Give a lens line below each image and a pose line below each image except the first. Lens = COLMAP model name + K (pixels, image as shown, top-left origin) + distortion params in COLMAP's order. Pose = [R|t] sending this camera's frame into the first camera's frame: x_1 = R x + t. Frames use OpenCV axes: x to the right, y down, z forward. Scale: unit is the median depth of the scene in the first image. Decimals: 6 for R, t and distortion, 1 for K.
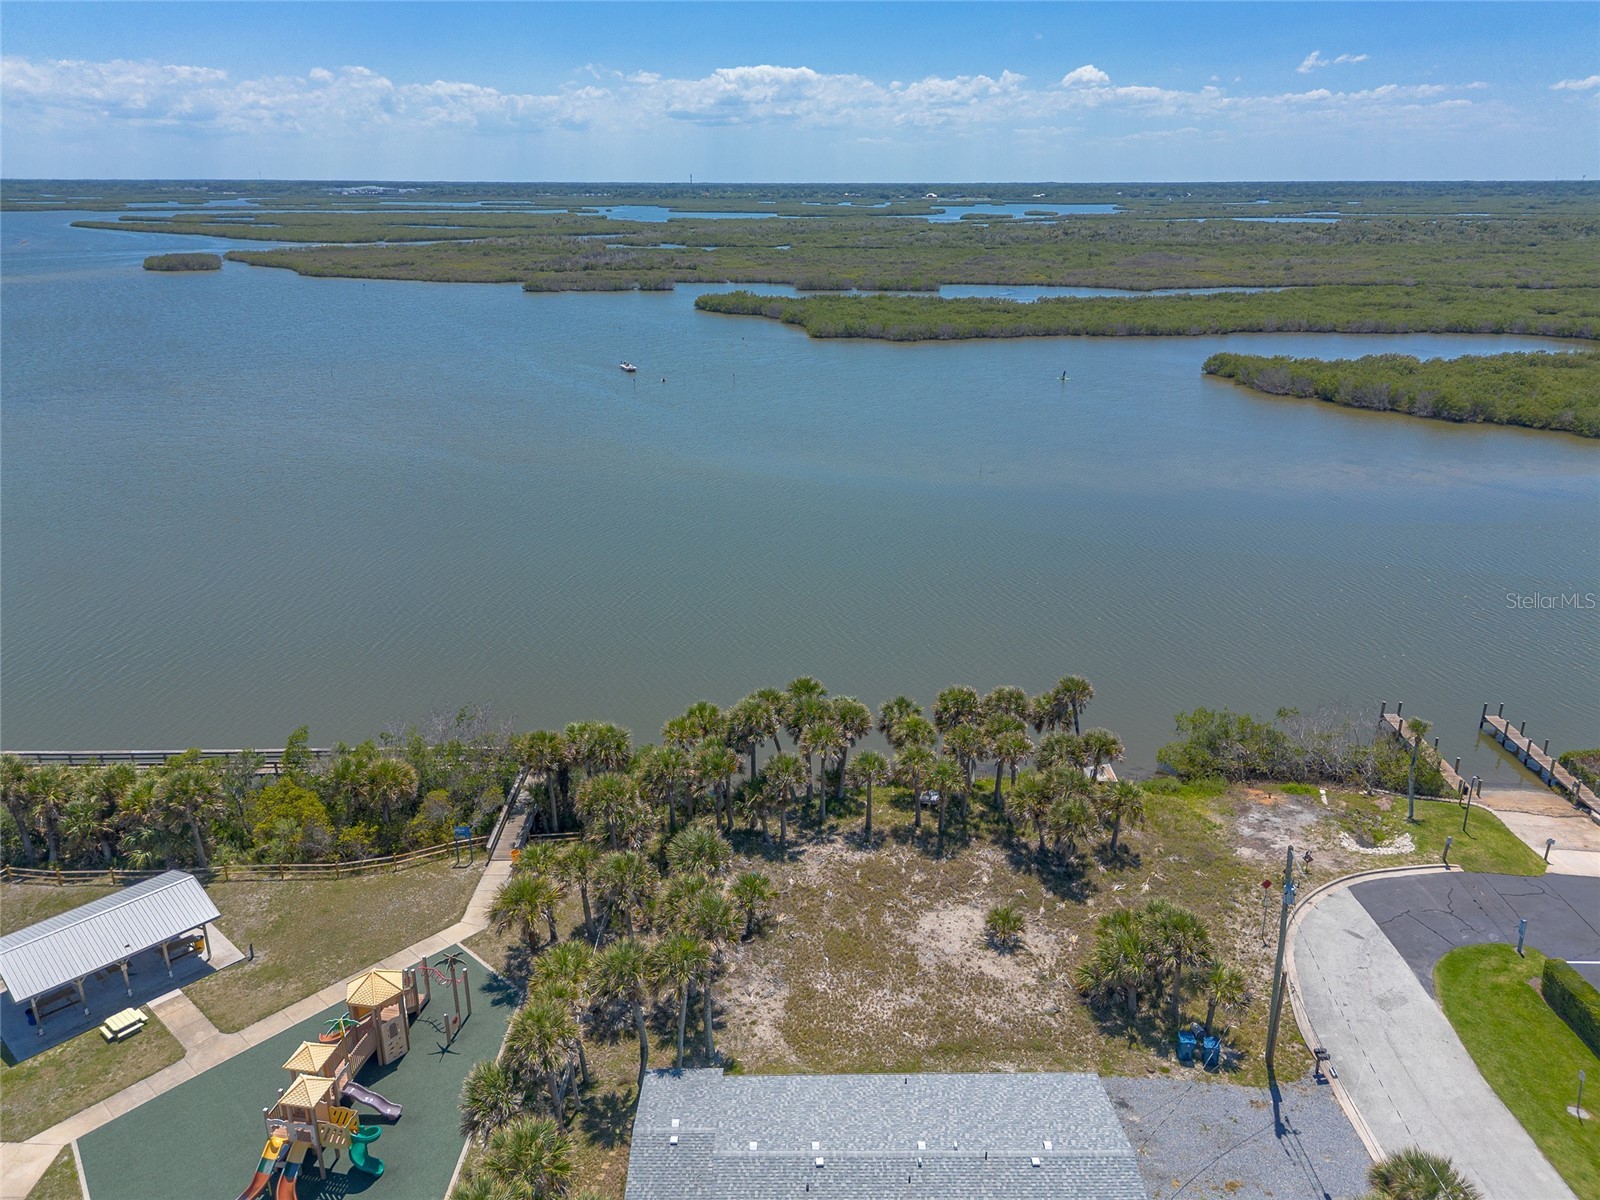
lens RADIAL K [[1184.9, 0, 800.8], [0, 1184.9, 523.0], [0, 0, 1]] dist [0.038194, -0.004609]
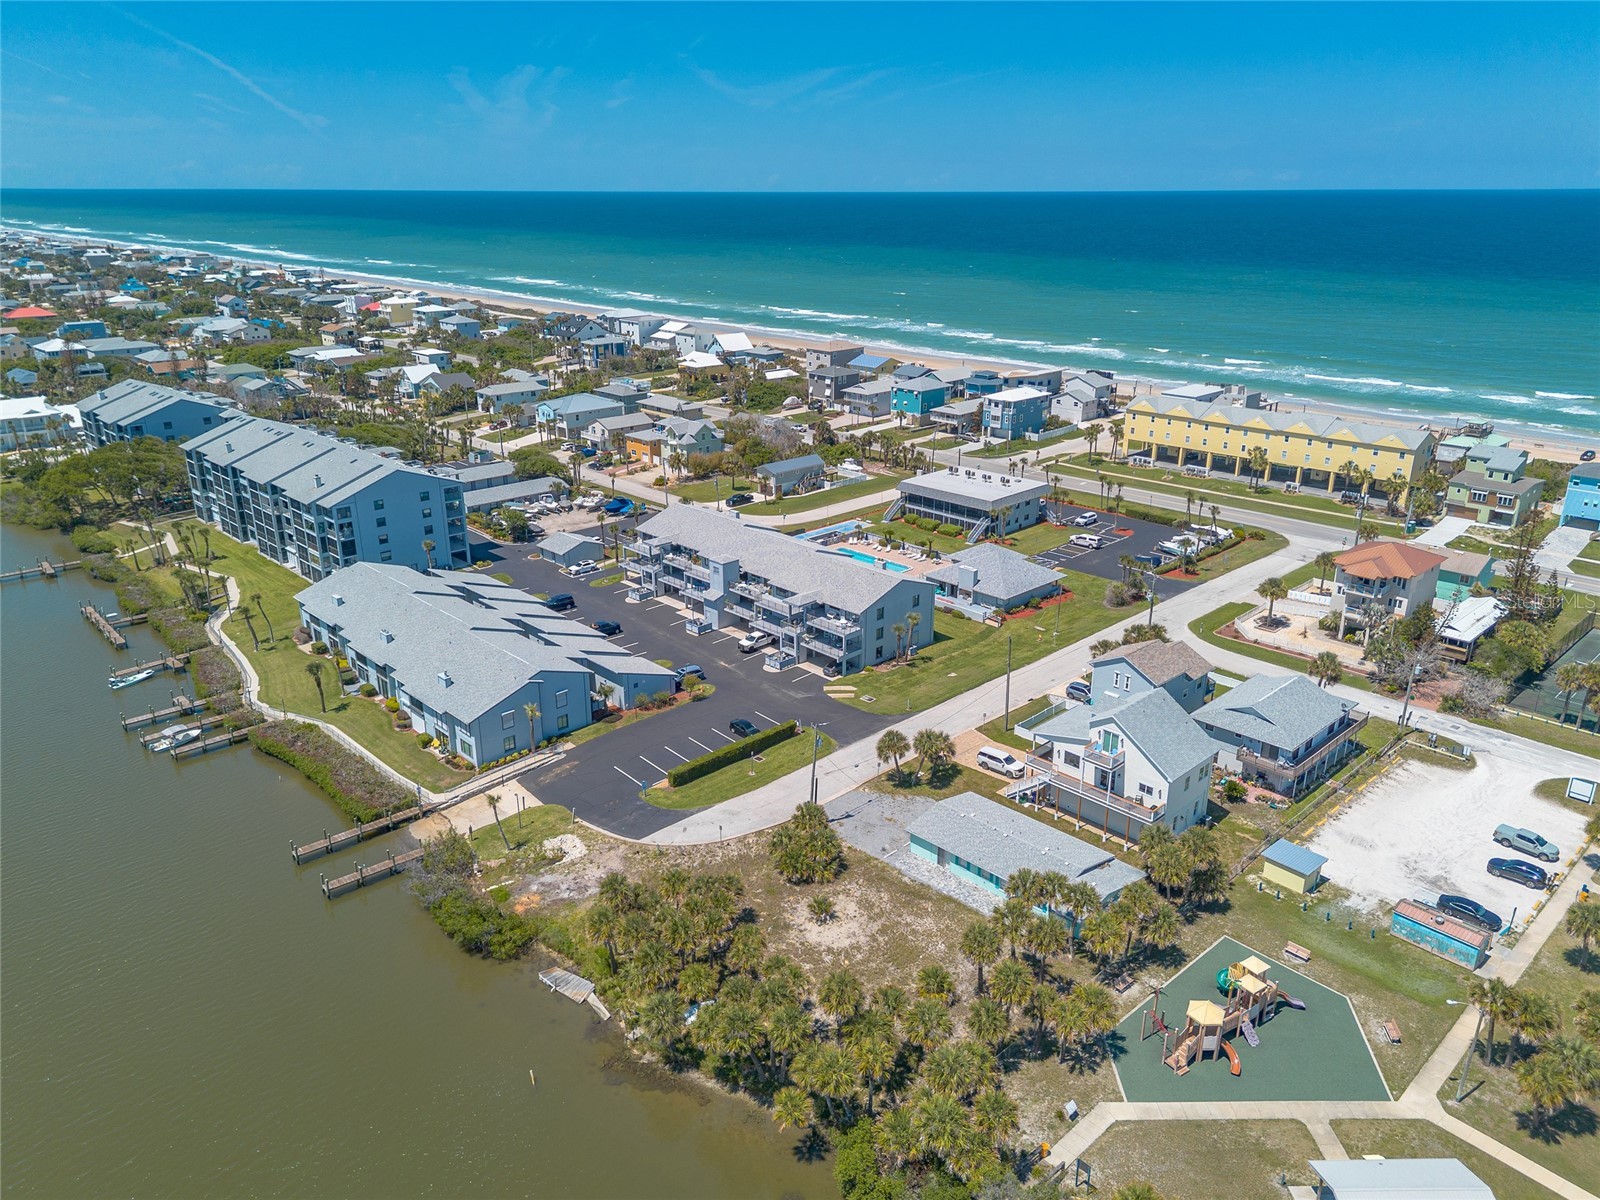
lens RADIAL K [[1124.9, 0, 800.5], [0, 1124.9, 620.5], [0, 0, 1]] dist [0.081984, -0.086716]
pose [[-0.690878, -0.259668, 0.674730, -0.660293], [0.199066, 0.828874, 0.522820, -0.702720], [-0.695026, 0.495520, -0.520960, 1.452306]]
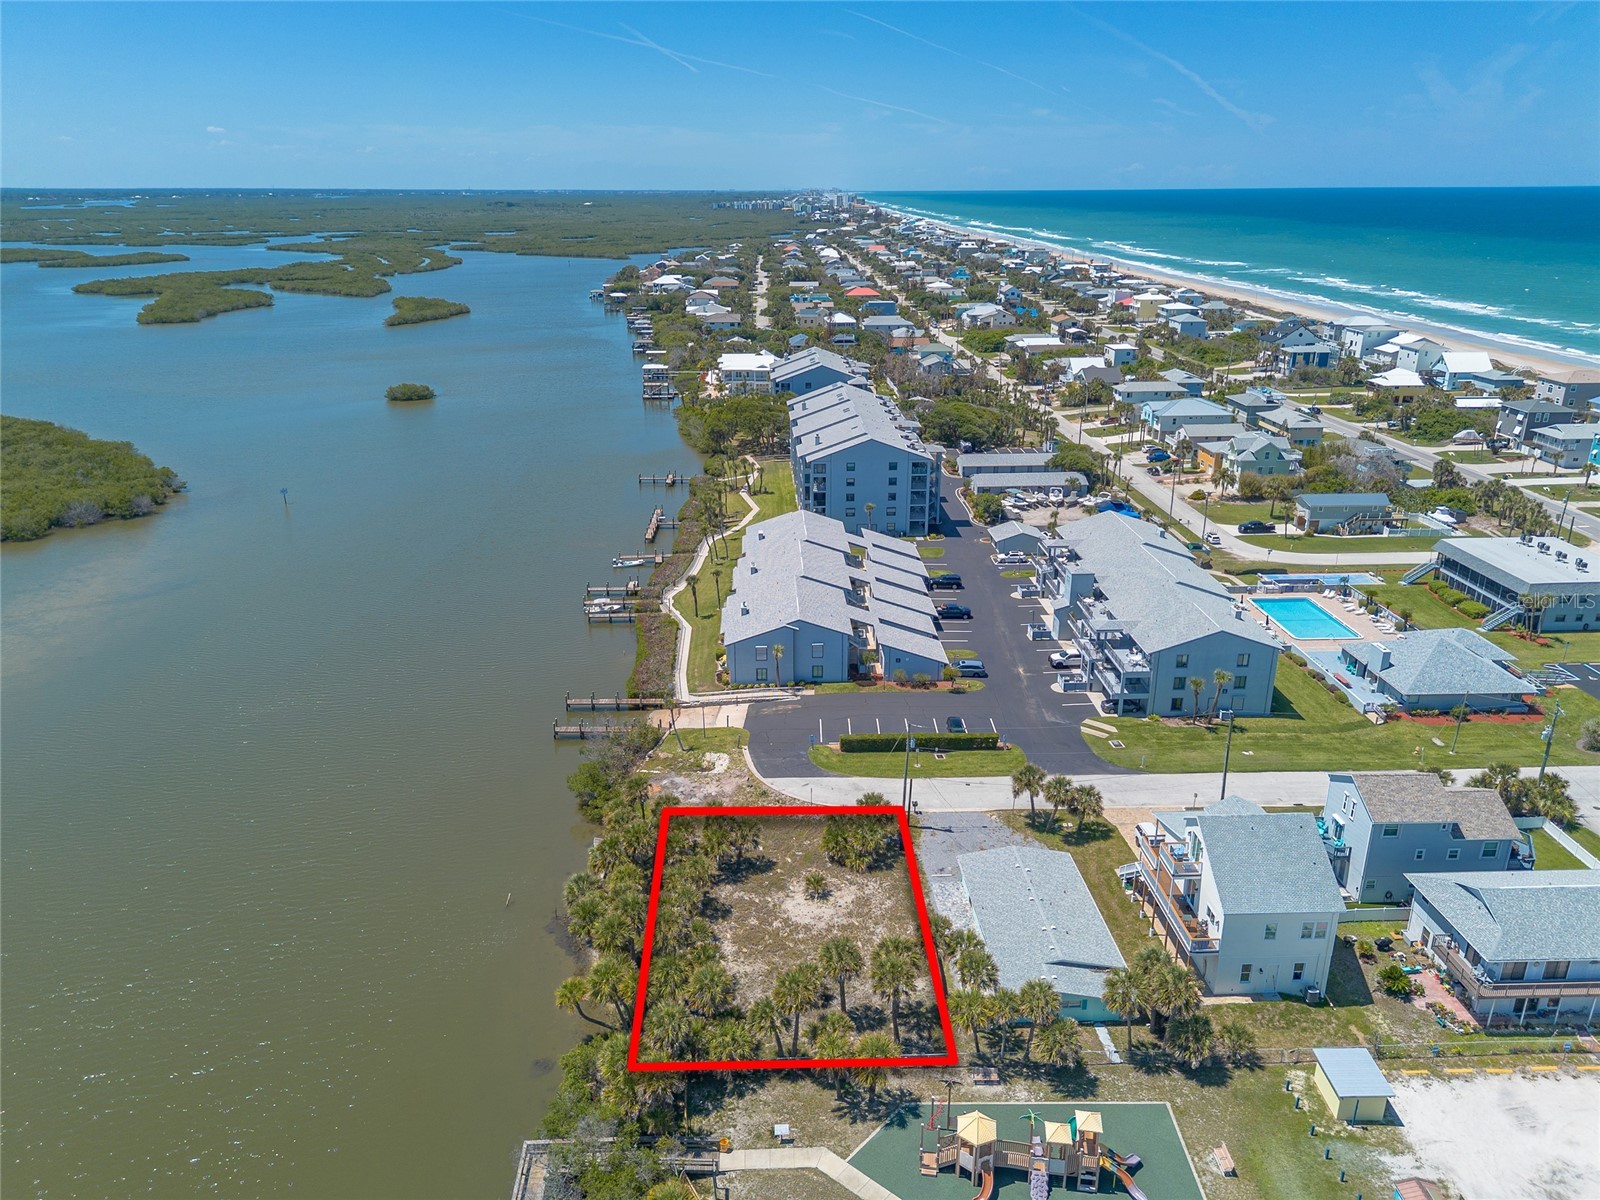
lens RADIAL K [[1129.9, 0, 794.9], [0, 1129.9, 599.9], [0, 0, 1]] dist [0.092271, -0.100091]
pose [[-0.032923, -0.341896, 0.939161, -1.052410], [0.280468, 0.898753, 0.337018, -0.499842], [-0.959299, 0.274500, 0.066301, 0.730920]]
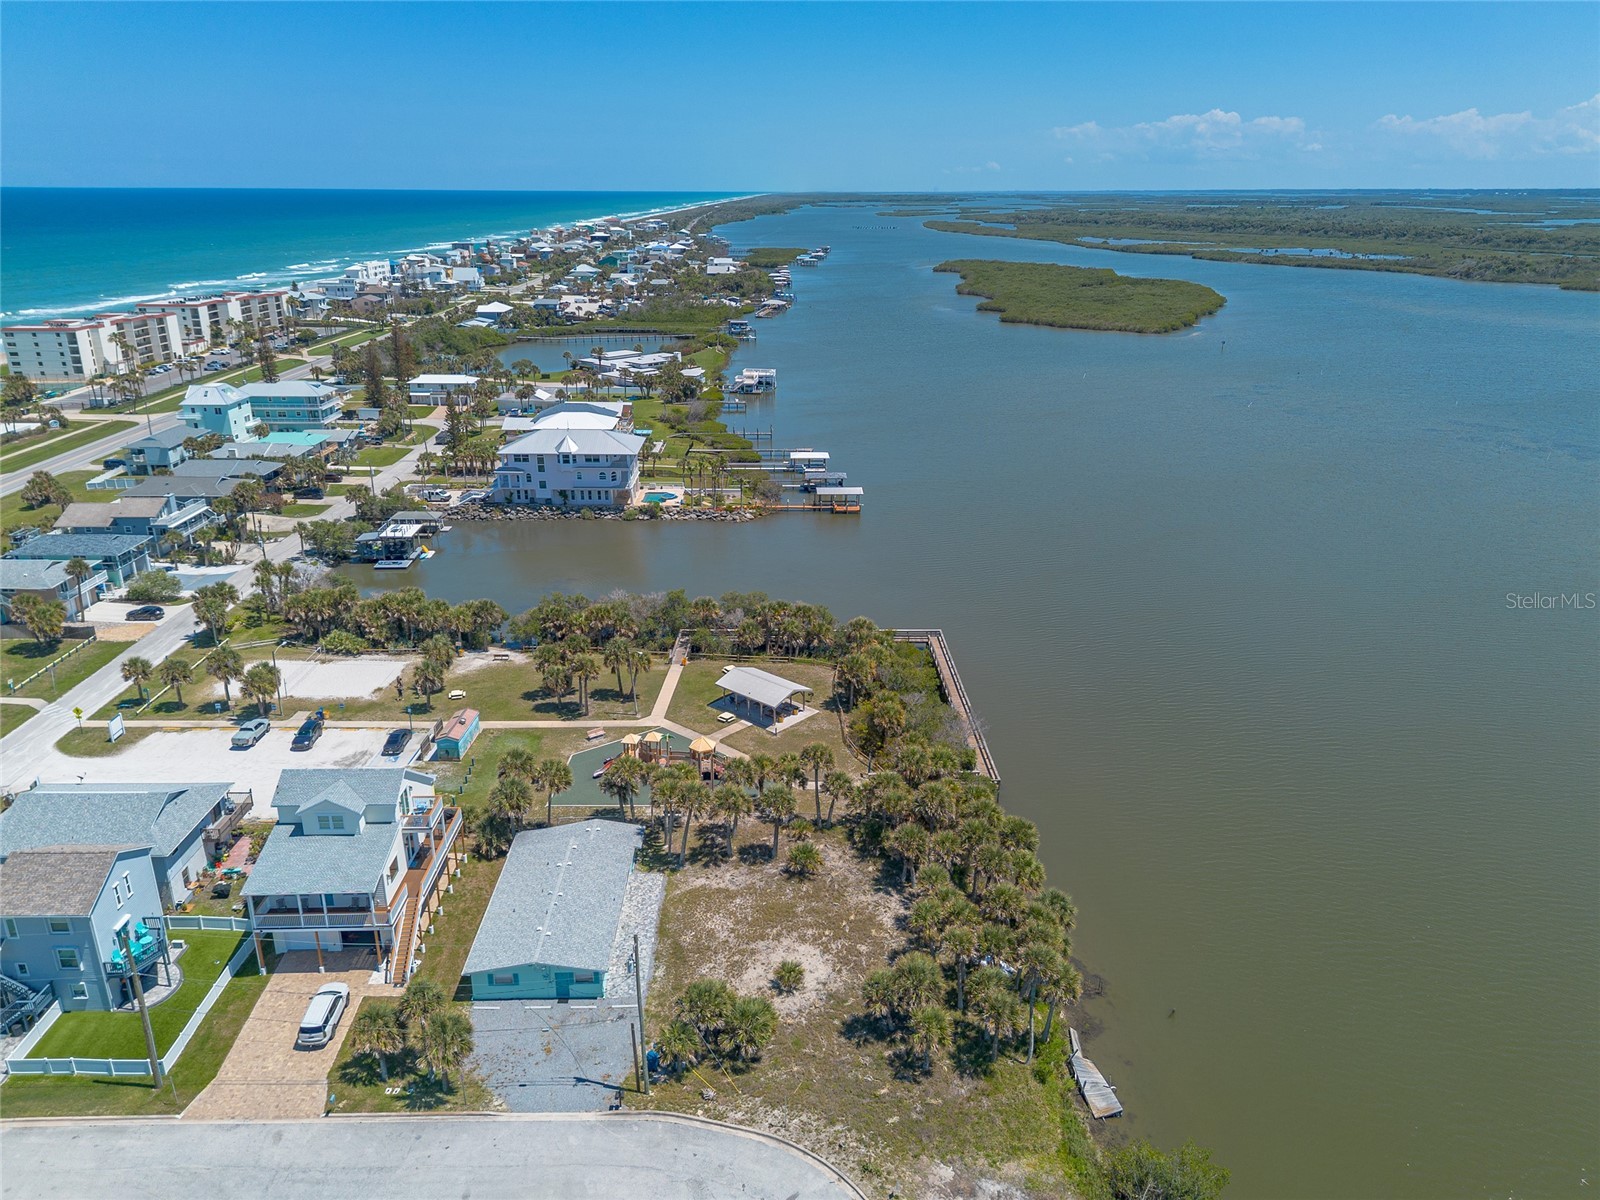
lens RADIAL K [[1129.9, 0, 794.9], [0, 1129.9, 599.9], [0, 0, 1]] dist [0.092271, -0.100091]
pose [[0.001352, 0.338646, -0.940913, 1.111823], [-0.278094, 0.903925, 0.324934, -0.418053], [0.960553, 0.261223, 0.095398, 0.692954]]
